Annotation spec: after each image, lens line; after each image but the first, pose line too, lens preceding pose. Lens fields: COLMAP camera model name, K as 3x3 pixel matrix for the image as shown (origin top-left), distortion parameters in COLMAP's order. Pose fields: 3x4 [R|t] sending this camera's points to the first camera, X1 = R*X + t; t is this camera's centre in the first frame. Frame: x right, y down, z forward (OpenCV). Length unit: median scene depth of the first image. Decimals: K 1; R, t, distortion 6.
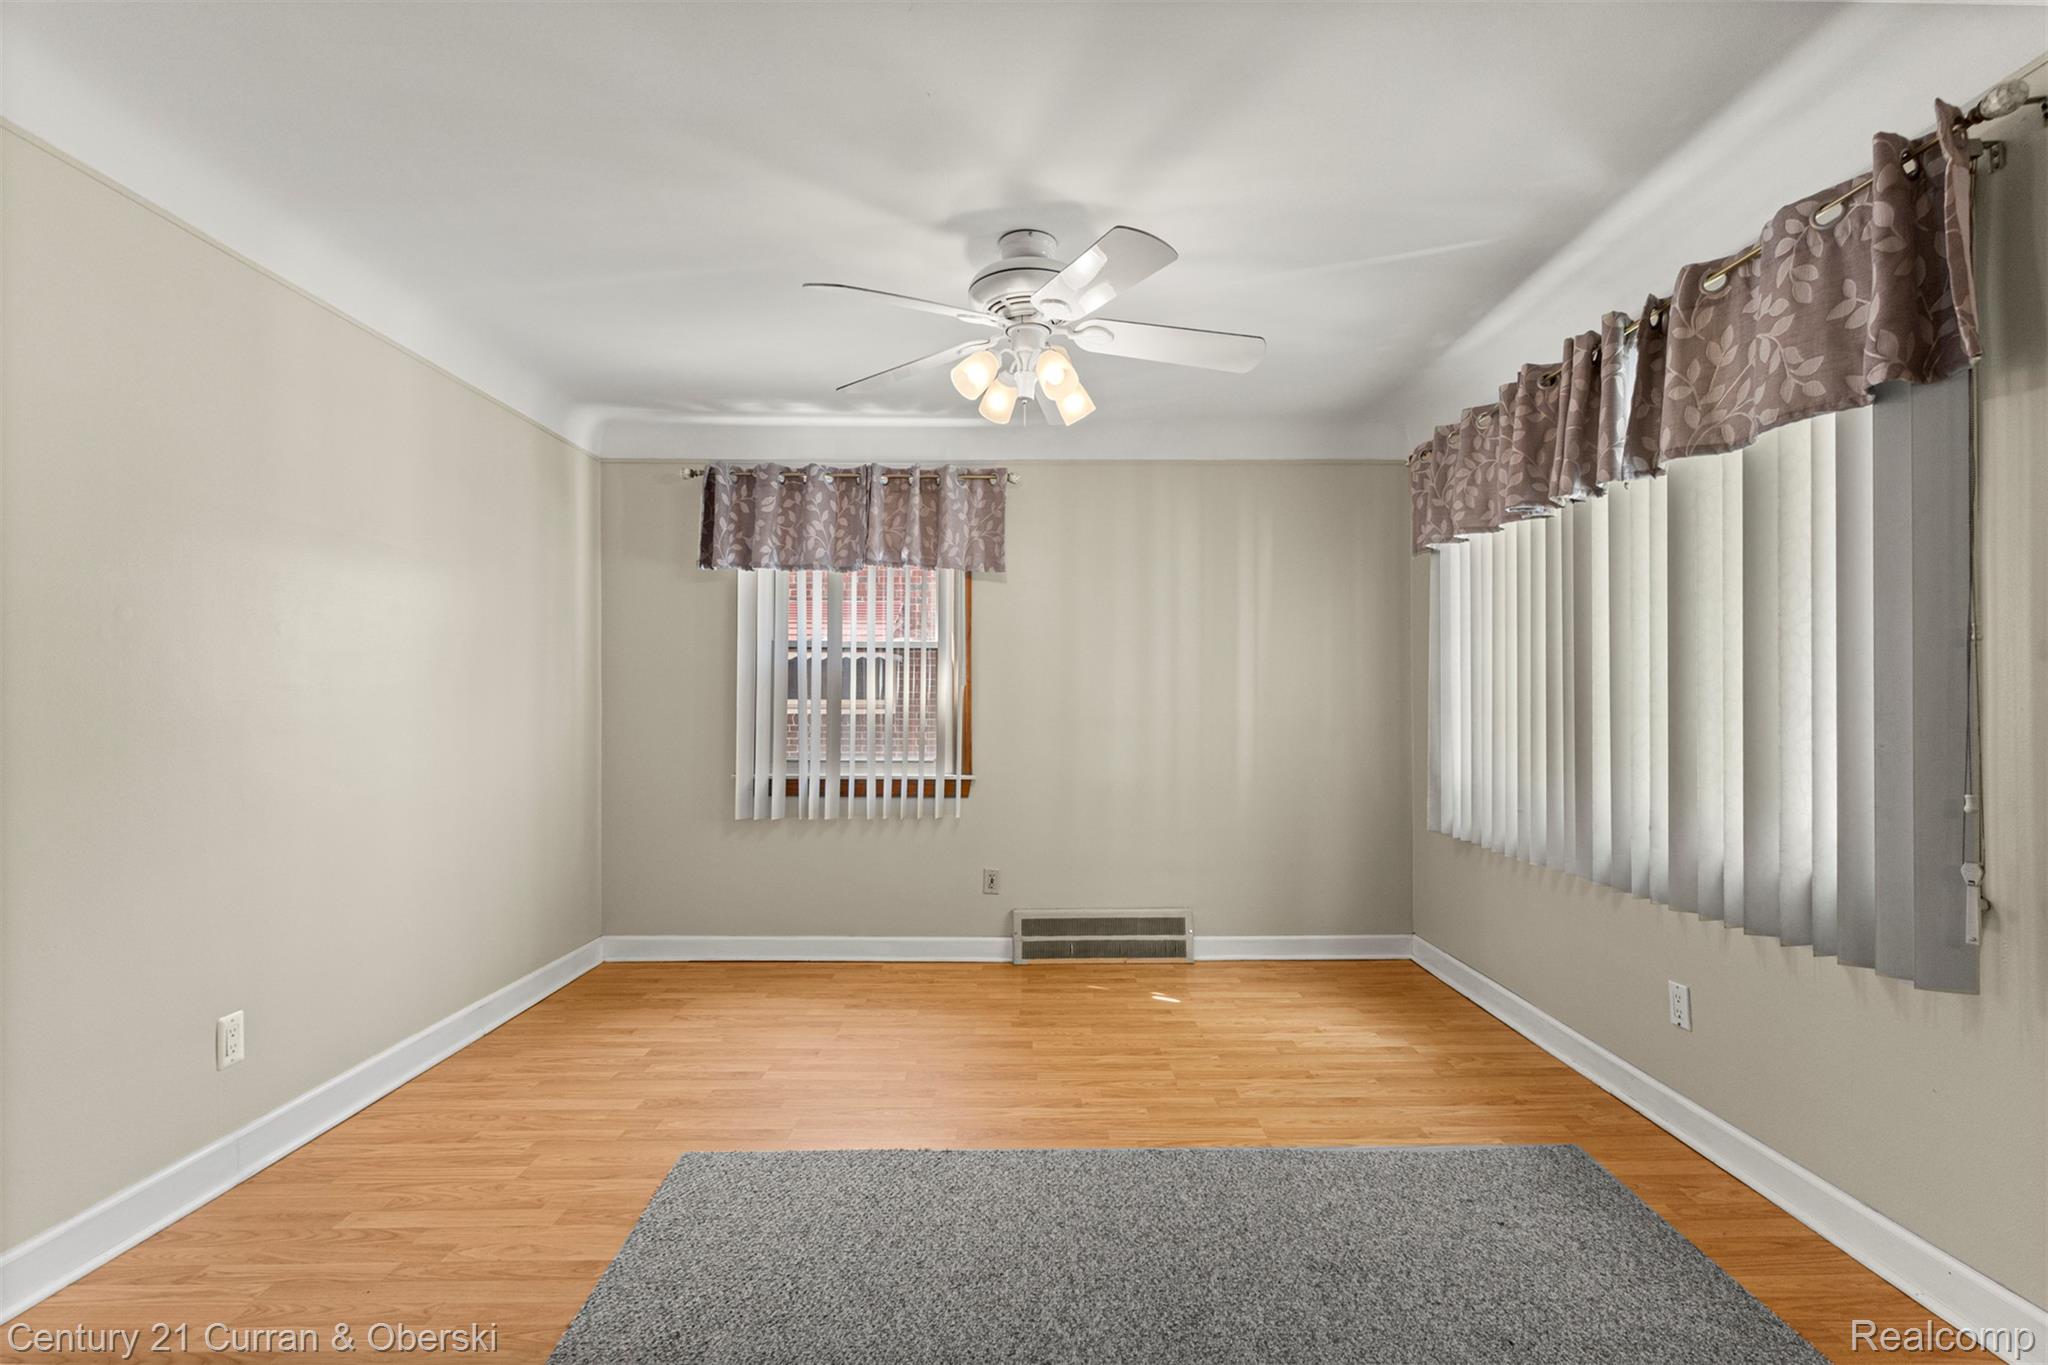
lens RADIAL K [[888.2, 0, 1040.1], [0, 888.2, 706.9], [0, 0, 1]] dist [0.000939, 0.000486]
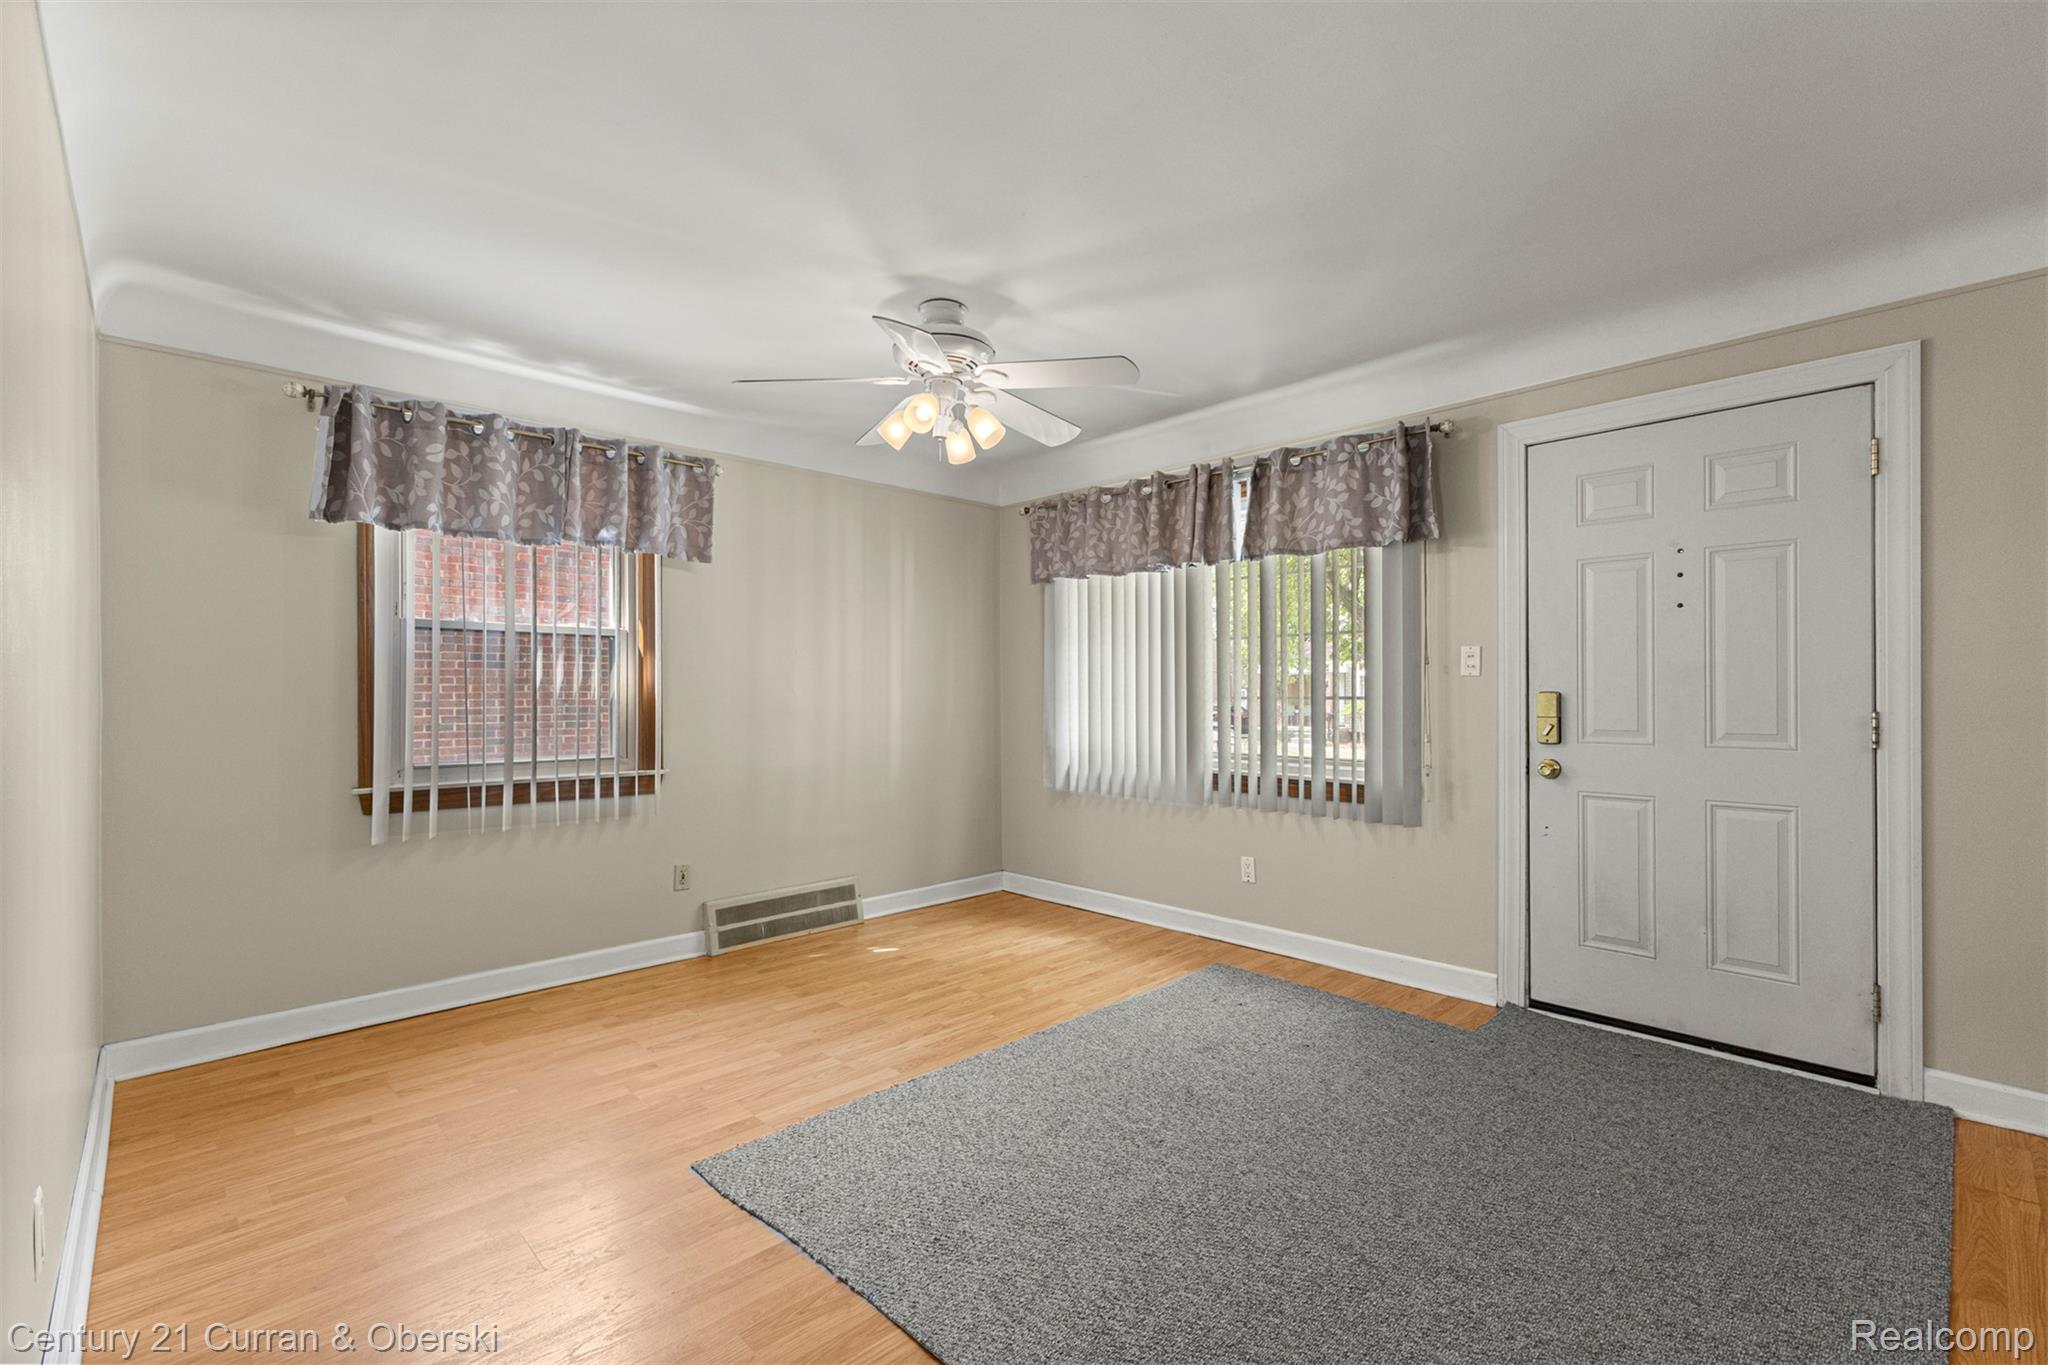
lens RADIAL K [[883.9, 0, 1029.8], [0, 883.9, 700.4], [0, 0, 1]] dist [0.011664, 0.000095]
pose [[0.728305, -0.009182, 0.685191, -0.469544], [0.006743, 0.999958, 0.006233, -0.001856], [-0.685220, 0.000081, 0.728336, 0.030318]]
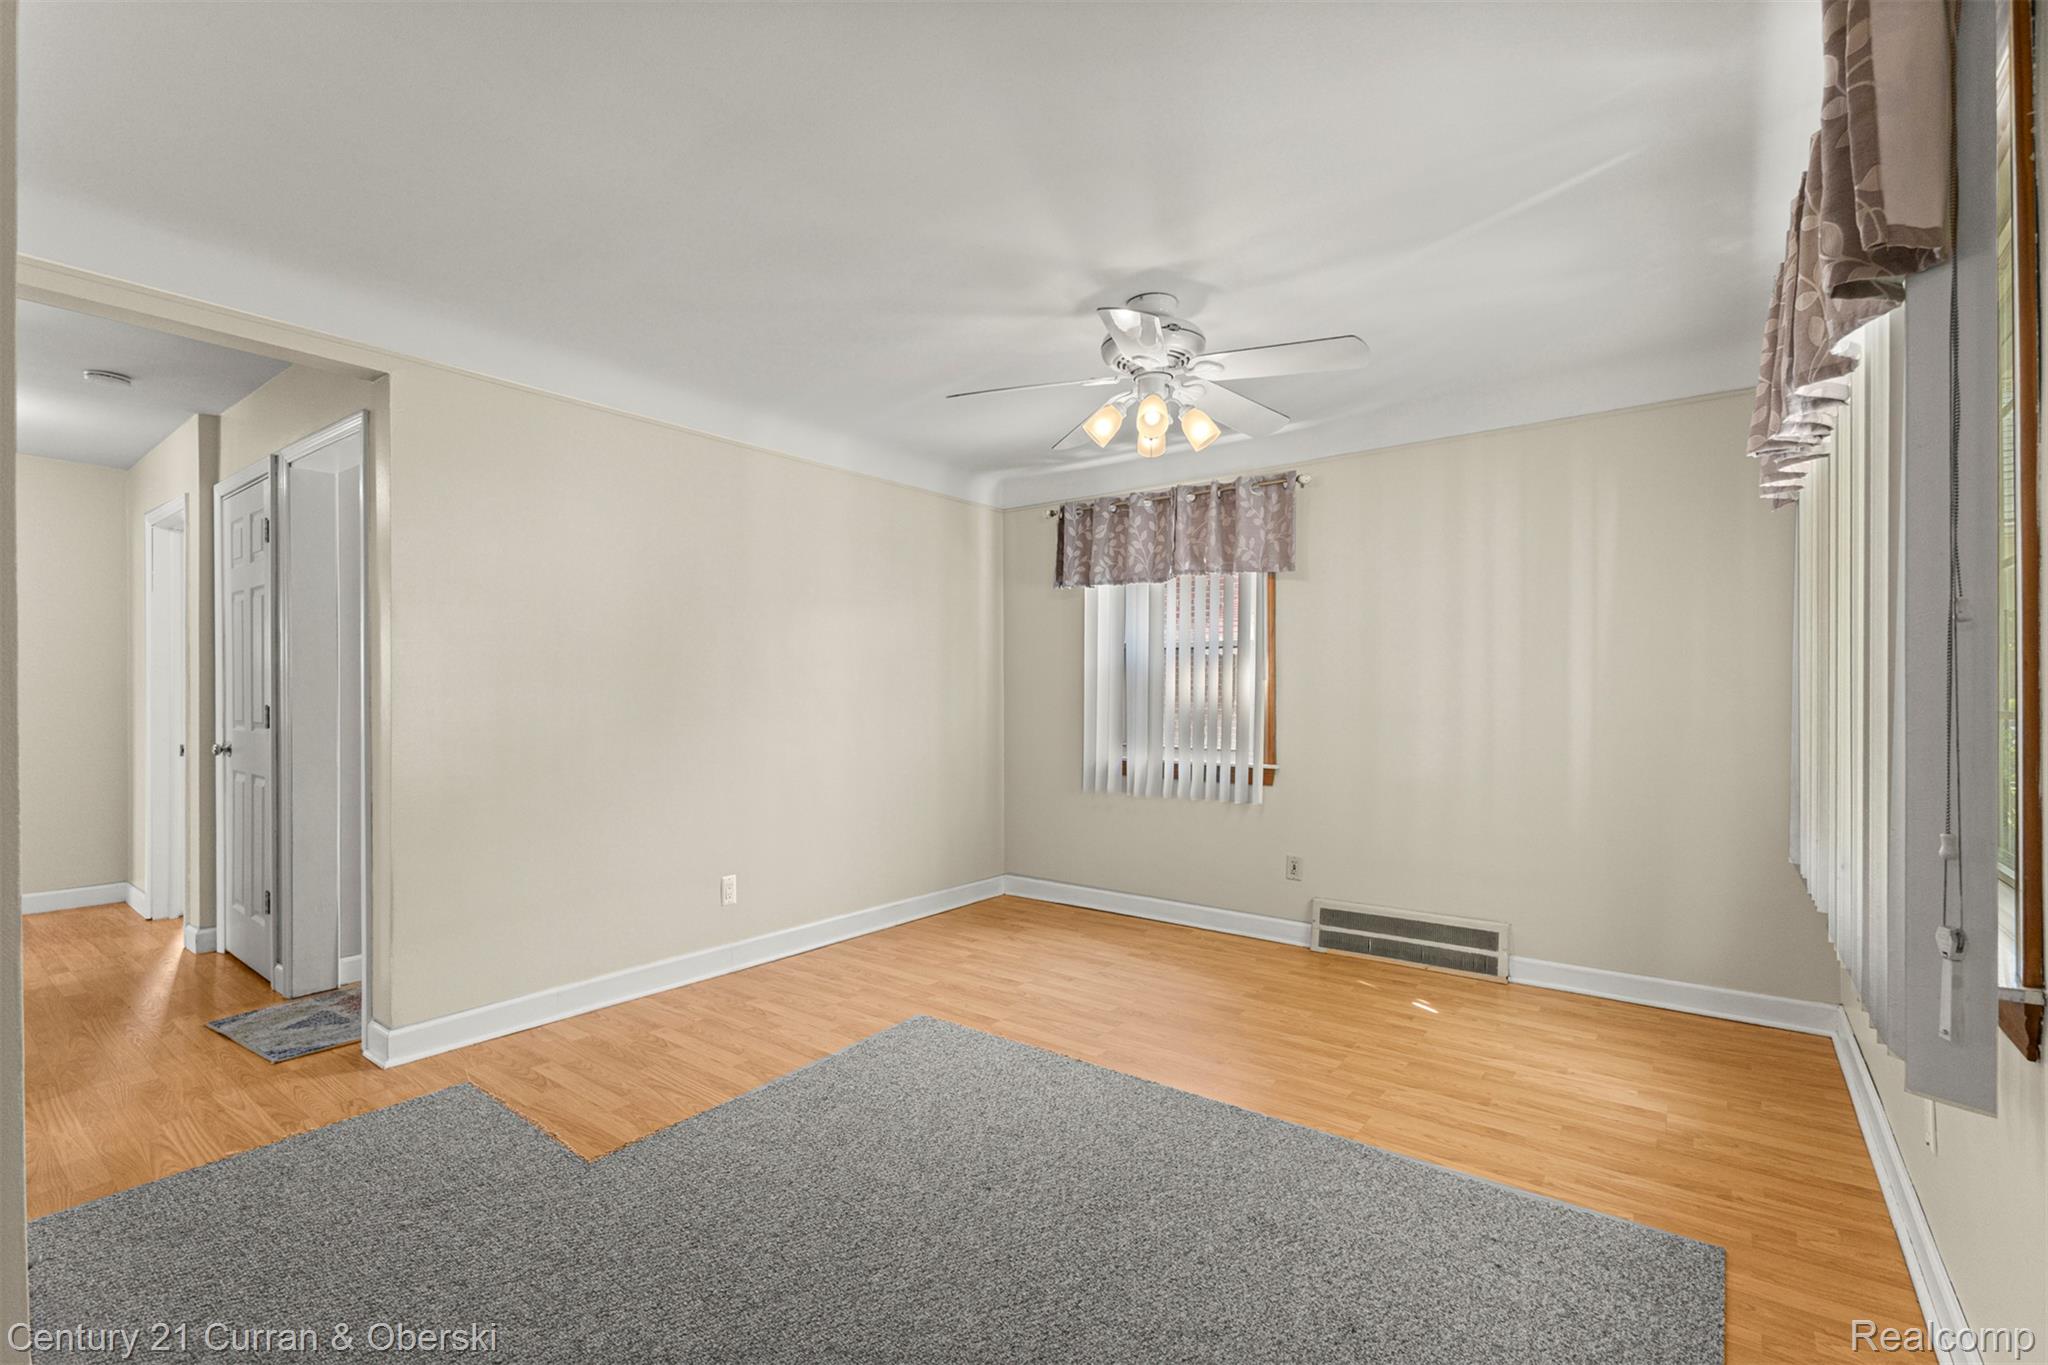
lens RADIAL K [[891.5, 0, 1037.6], [0, 891.5, 705.1], [0, 0, 1]] dist [0.000124, 0.000335]
pose [[0.793615, 0.007341, -0.608377, 0.362201], [-0.001200, 0.999944, 0.010501, -0.005630], [0.608420, -0.007604, 0.793579, -0.011767]]
